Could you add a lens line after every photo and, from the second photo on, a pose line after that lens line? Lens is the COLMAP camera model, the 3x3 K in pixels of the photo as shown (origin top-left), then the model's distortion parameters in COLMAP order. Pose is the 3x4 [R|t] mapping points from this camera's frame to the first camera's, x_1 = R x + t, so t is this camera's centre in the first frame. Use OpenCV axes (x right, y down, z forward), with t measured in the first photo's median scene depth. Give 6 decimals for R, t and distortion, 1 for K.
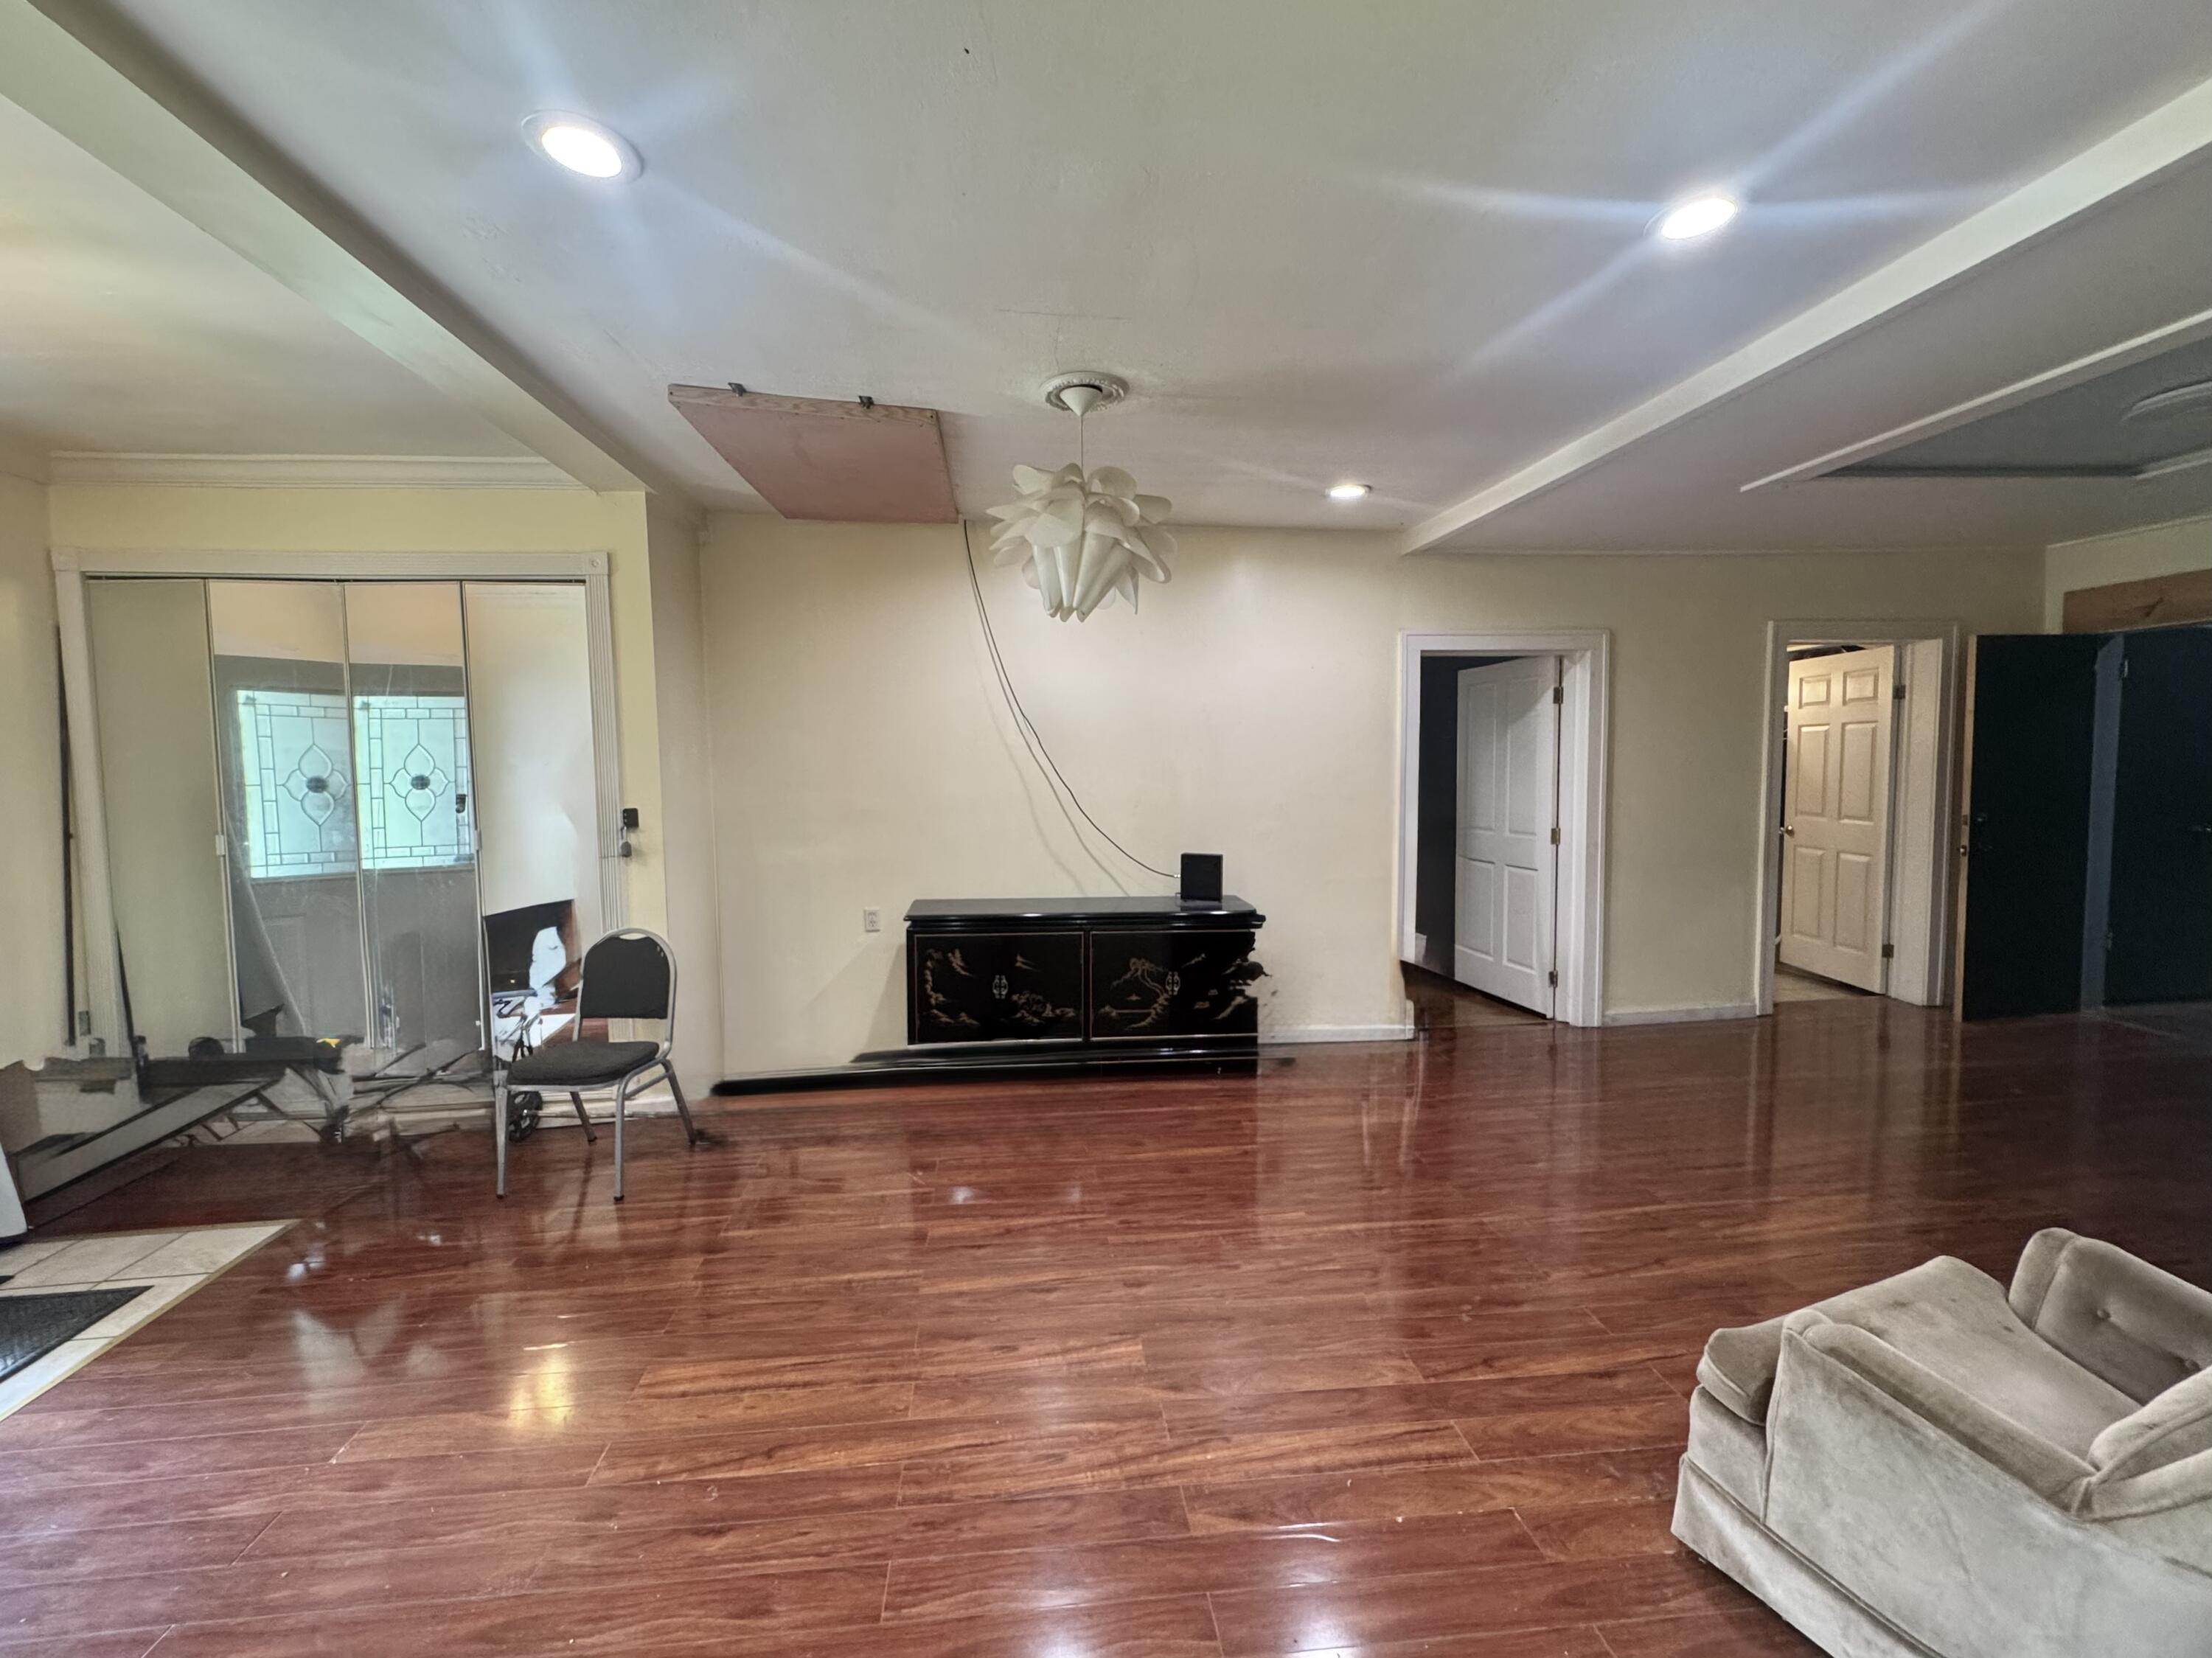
lens RADIAL K [[891.2, 0, 1106.0], [0, 891.2, 829.0], [0, 0, 1]] dist [-0.000055, 0.000451]
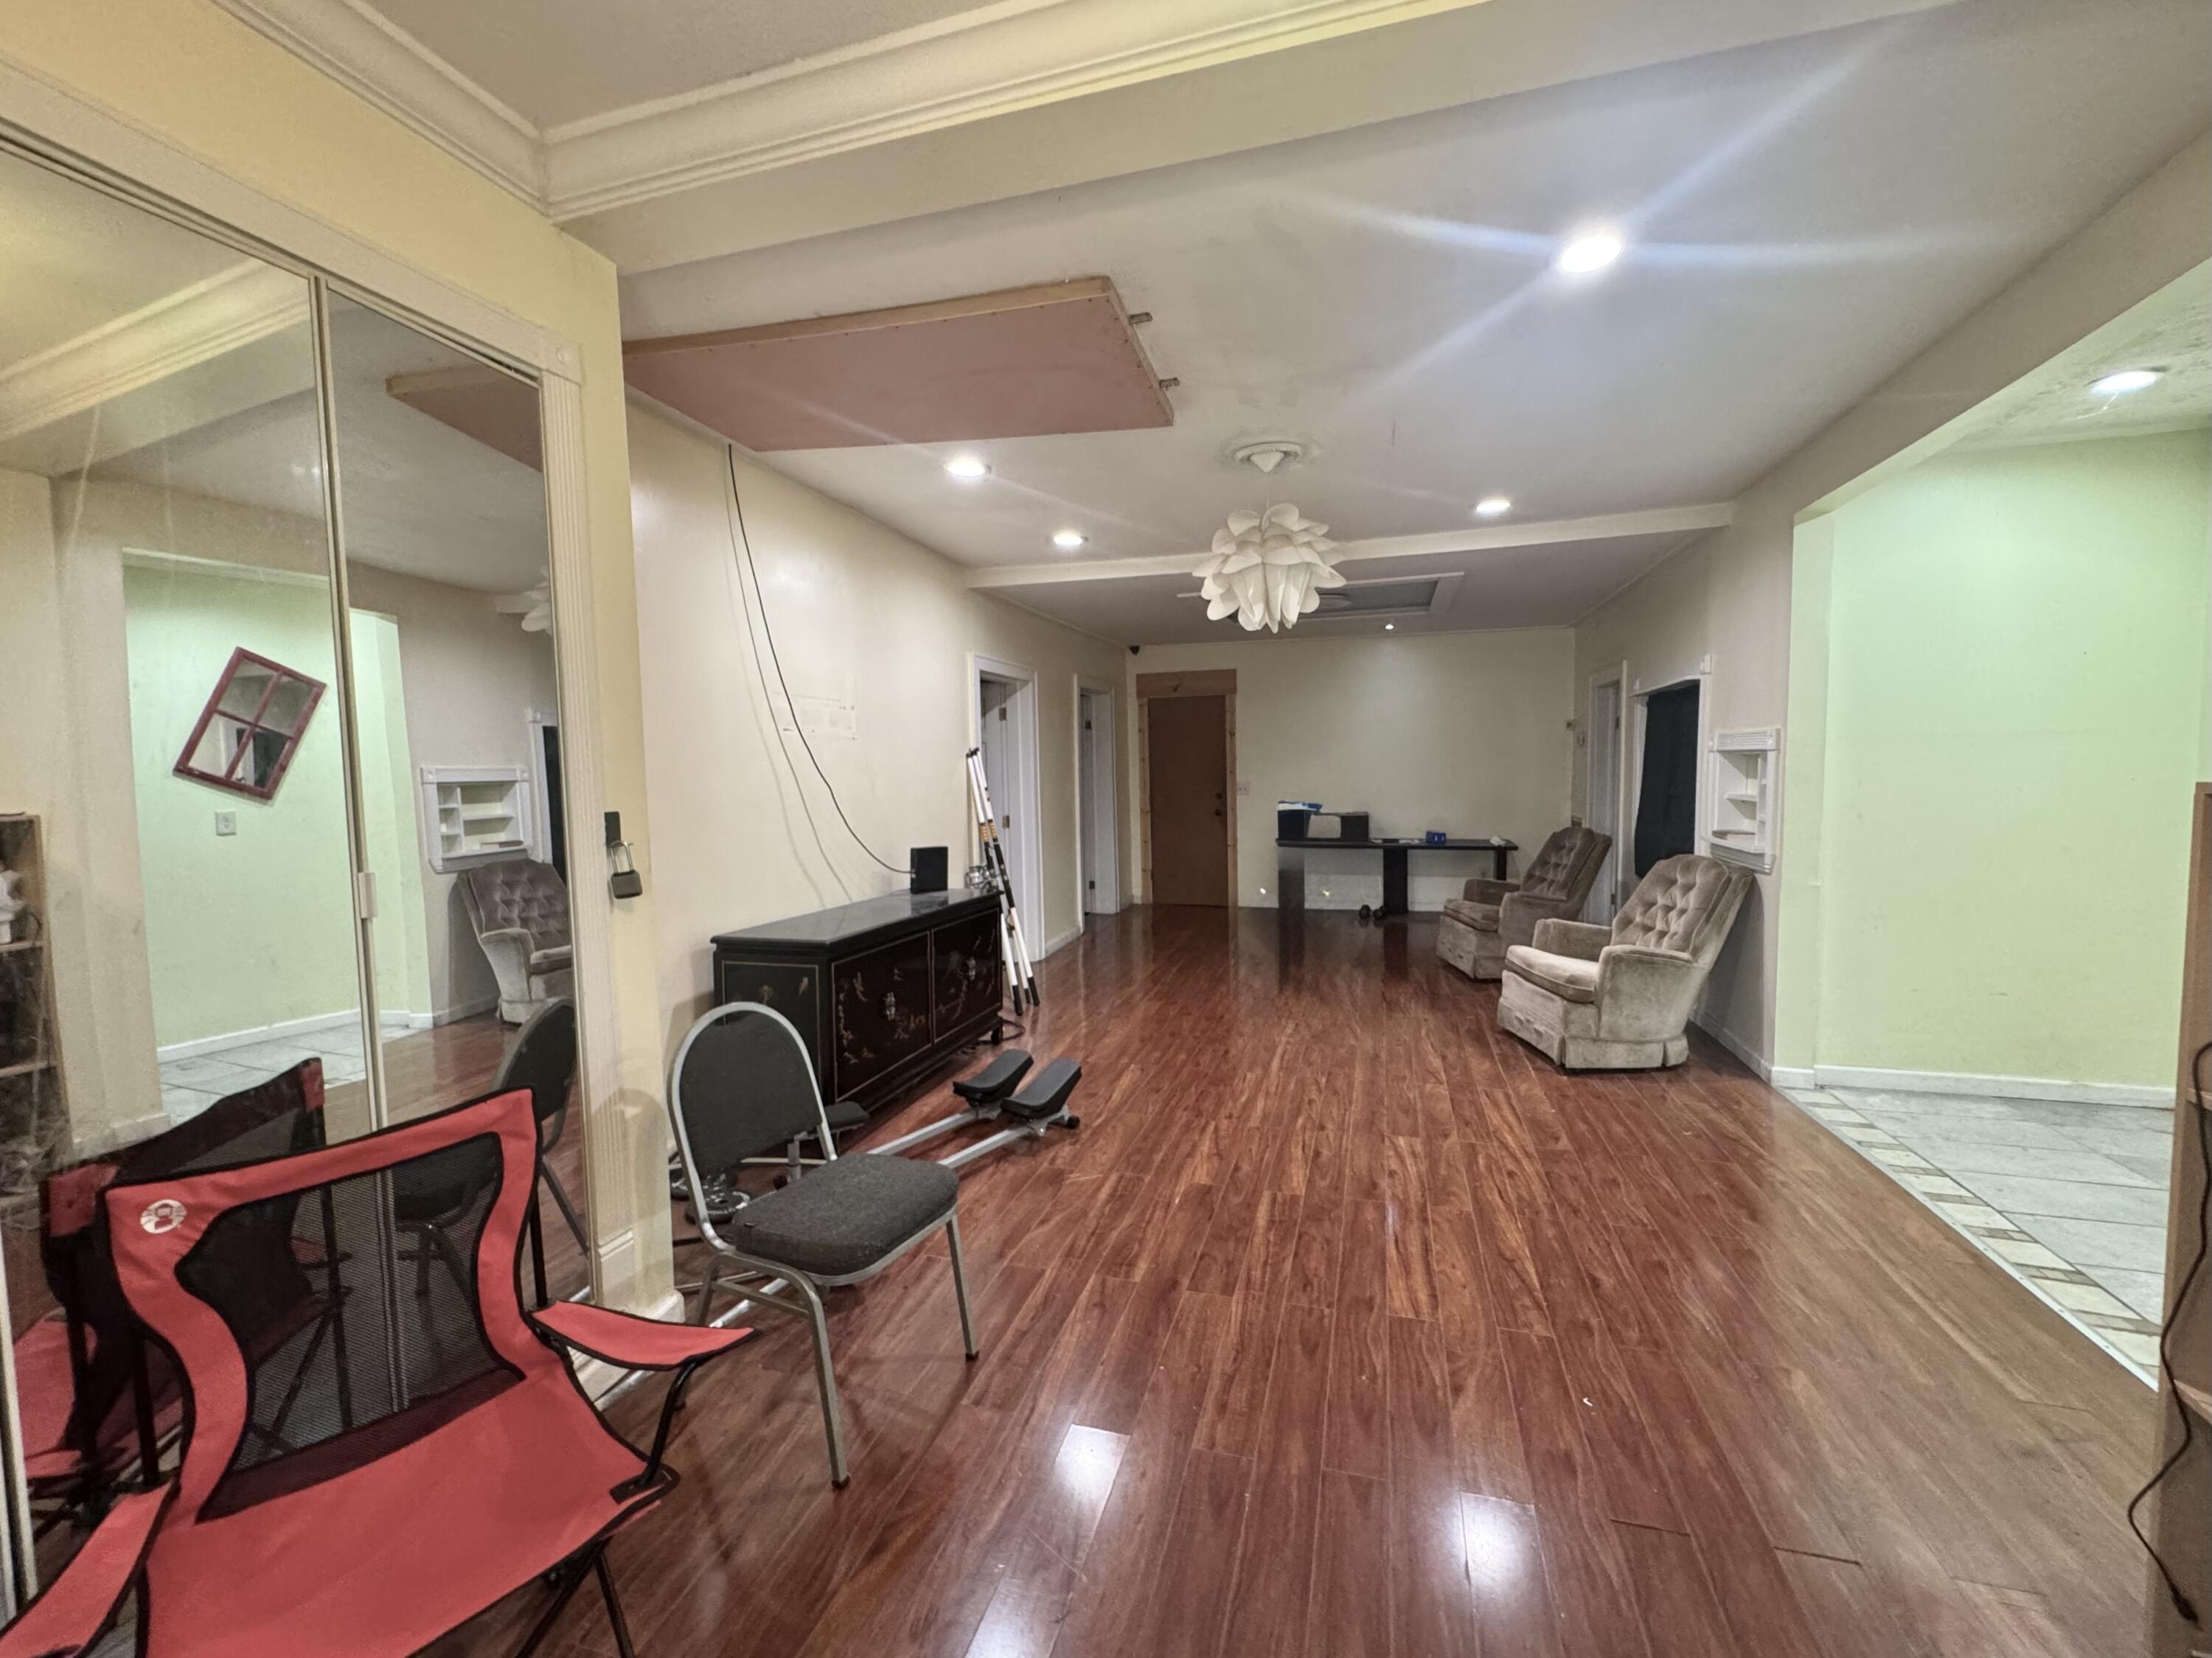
lens RADIAL K [[891.2, 0, 1106.0], [0, 891.2, 829.0], [0, 0, 1]] dist [-0.000055, 0.000451]
pose [[0.419457, -0.053188, 0.906216, -1.191891], [0.083170, 0.996335, 0.019981, 0.009633], [-0.903957, 0.066989, 0.422343, 0.645459]]
